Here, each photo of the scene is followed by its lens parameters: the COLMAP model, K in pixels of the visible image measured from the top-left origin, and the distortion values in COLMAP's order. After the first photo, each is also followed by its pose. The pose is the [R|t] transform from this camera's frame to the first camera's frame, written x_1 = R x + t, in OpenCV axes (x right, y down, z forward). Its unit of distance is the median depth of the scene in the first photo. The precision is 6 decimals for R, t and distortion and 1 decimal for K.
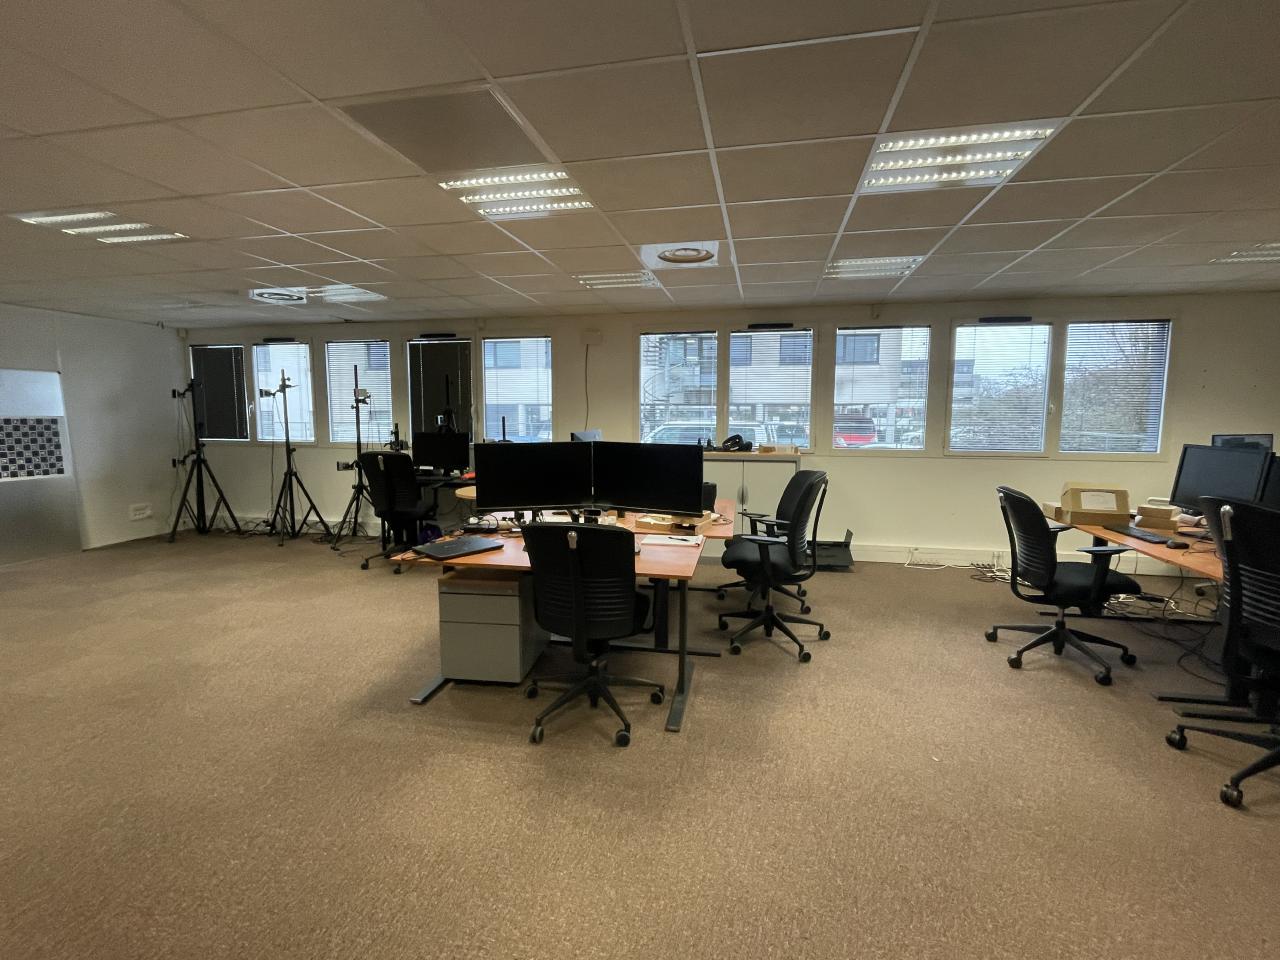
lens RADIAL K [[598.7, 0, 640.0], [0, 598.7, 480.0], [0, 0, 1]] dist [0.051935, 0.000121]
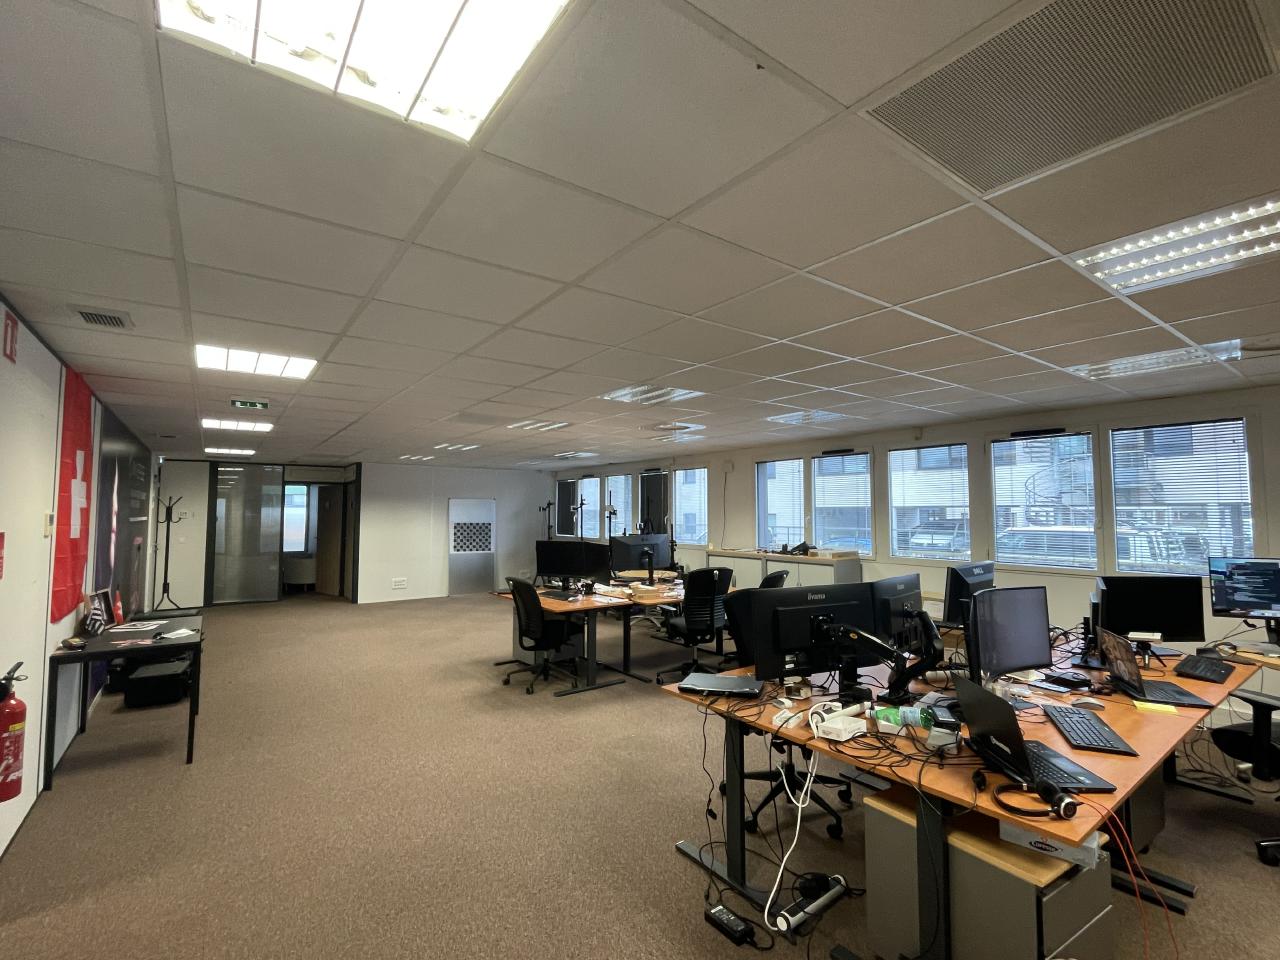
lens RADIAL K [[595.6, 0, 640.0], [0, 595.6, 480.0], [0, 0, 1]] dist [-0.095519, 0.000026]
pose [[0.754705, -0.034294, -0.655167, 0.592546], [-0.084517, 0.985229, -0.148929, 0.007749], [0.650598, 0.167771, 0.740659, -0.103853]]
